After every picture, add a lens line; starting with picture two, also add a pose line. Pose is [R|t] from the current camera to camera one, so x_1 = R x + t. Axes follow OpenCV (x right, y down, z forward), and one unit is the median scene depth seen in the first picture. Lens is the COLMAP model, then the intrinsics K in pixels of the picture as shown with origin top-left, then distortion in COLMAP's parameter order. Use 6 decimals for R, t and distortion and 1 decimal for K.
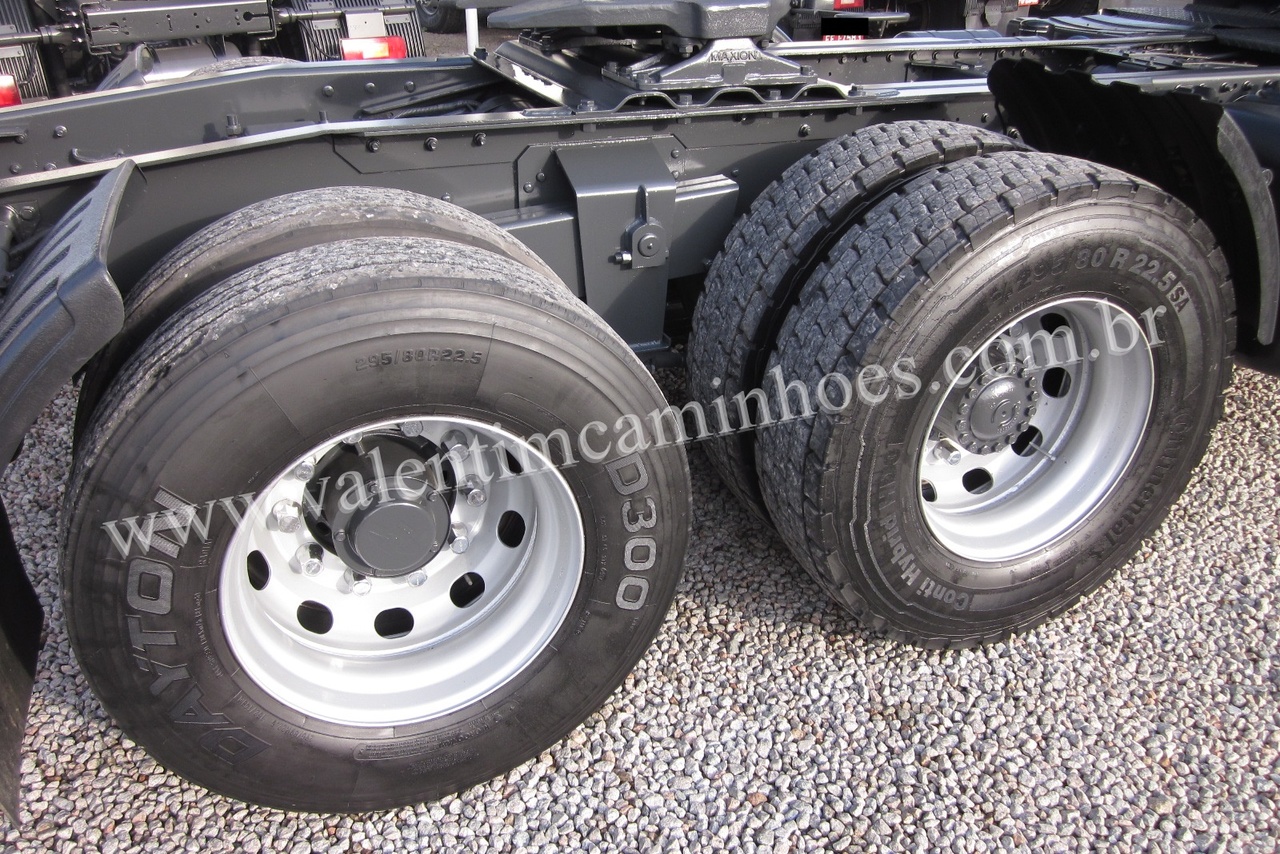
lens RADIAL K [[1061.1, 0, 643.8], [0, 1061.1, 430.3], [0, 0, 1]] dist [-0.034550, 0.002301]
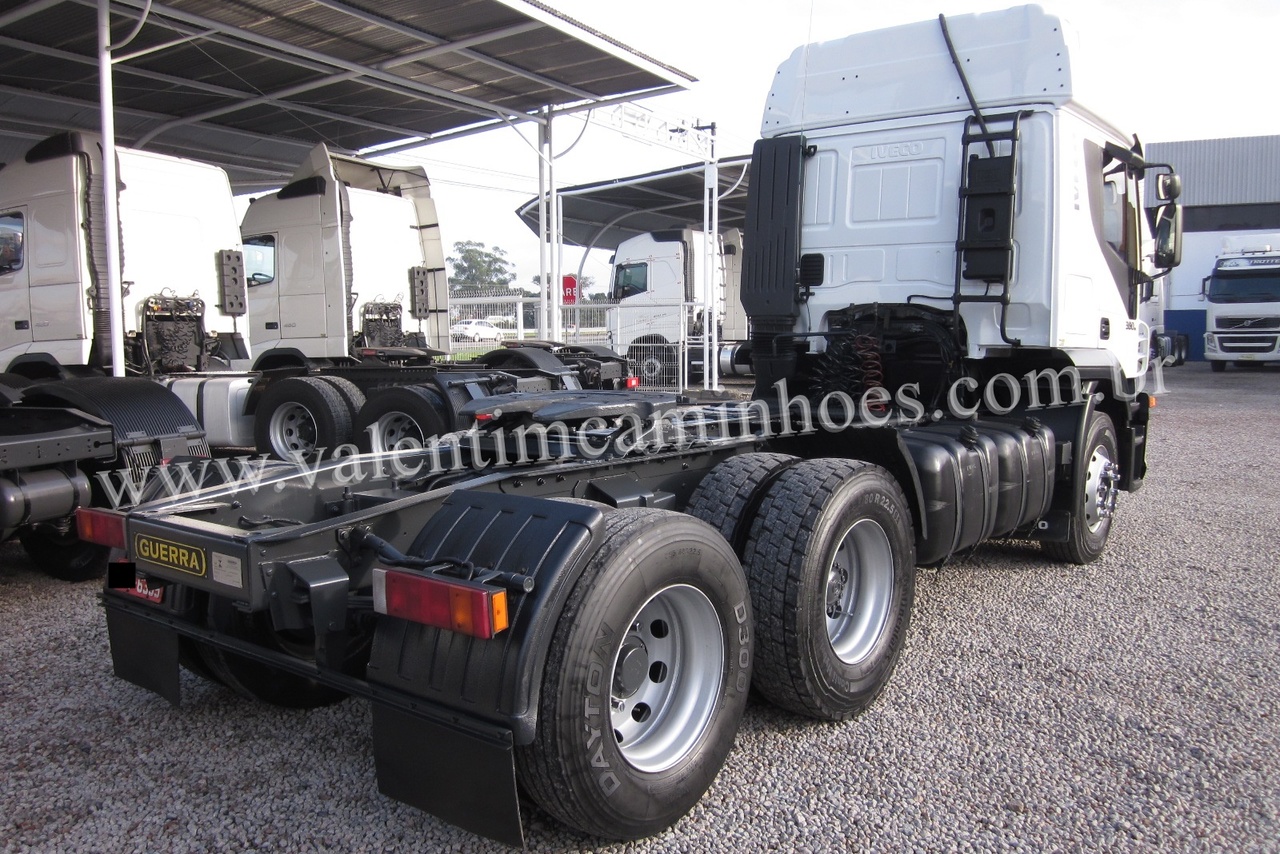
lens RADIAL K [[1061.1, 0, 643.7], [0, 1061.1, 428.6], [0, 0, 1]] dist [-0.034550, 0.002301]
pose [[0.876965, -0.058085, 0.477031, -0.895199], [0.231128, 0.921296, -0.312719, 0.245568], [-0.421323, 0.384499, 0.821369, -0.577575]]
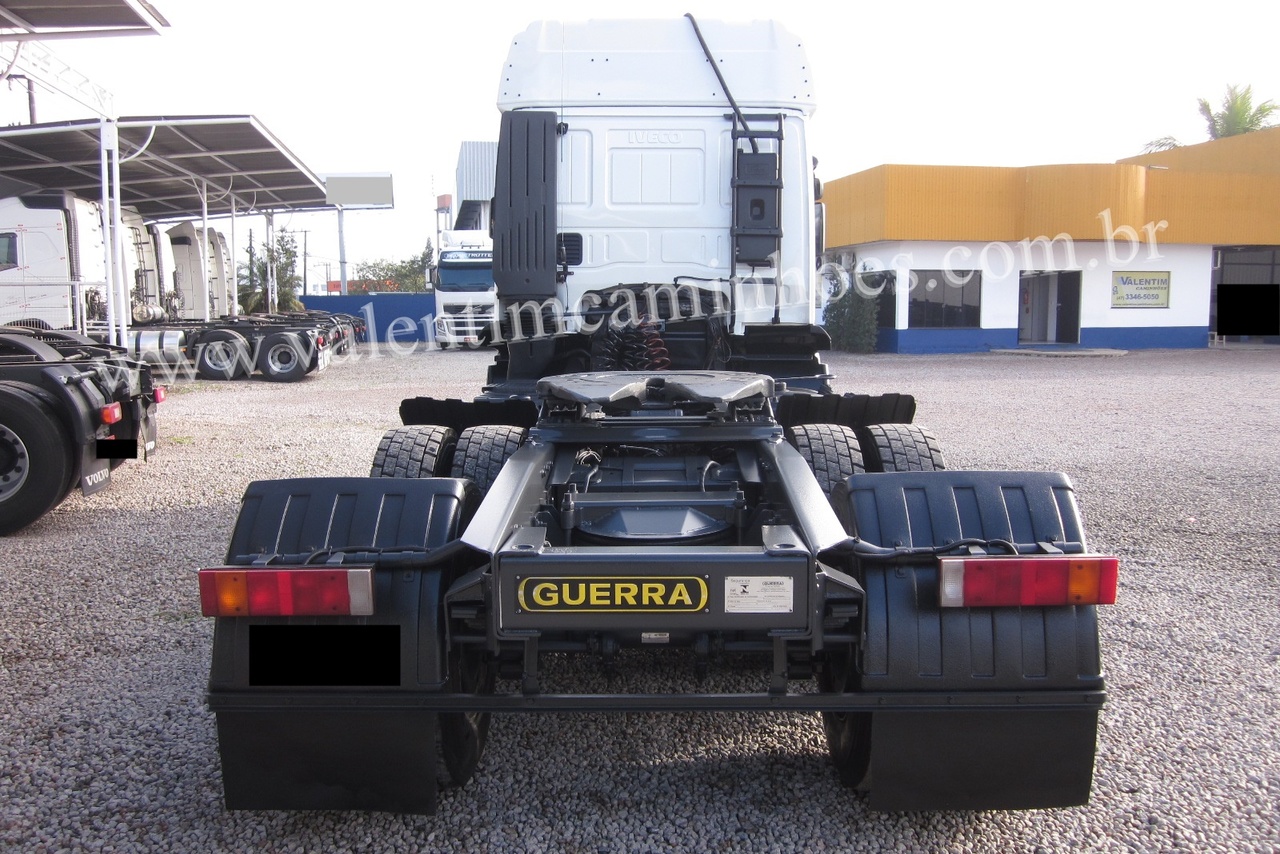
lens RADIAL K [[1061.1, 0, 637.0], [0, 1061.1, 428.3], [0, 0, 1]] dist [-0.034550, 0.002301]
pose [[0.401371, -0.111023, 0.909162, -1.460735], [0.424627, 0.902062, -0.077305, -0.082593], [-0.811538, 0.417082, 0.409205, 0.061836]]
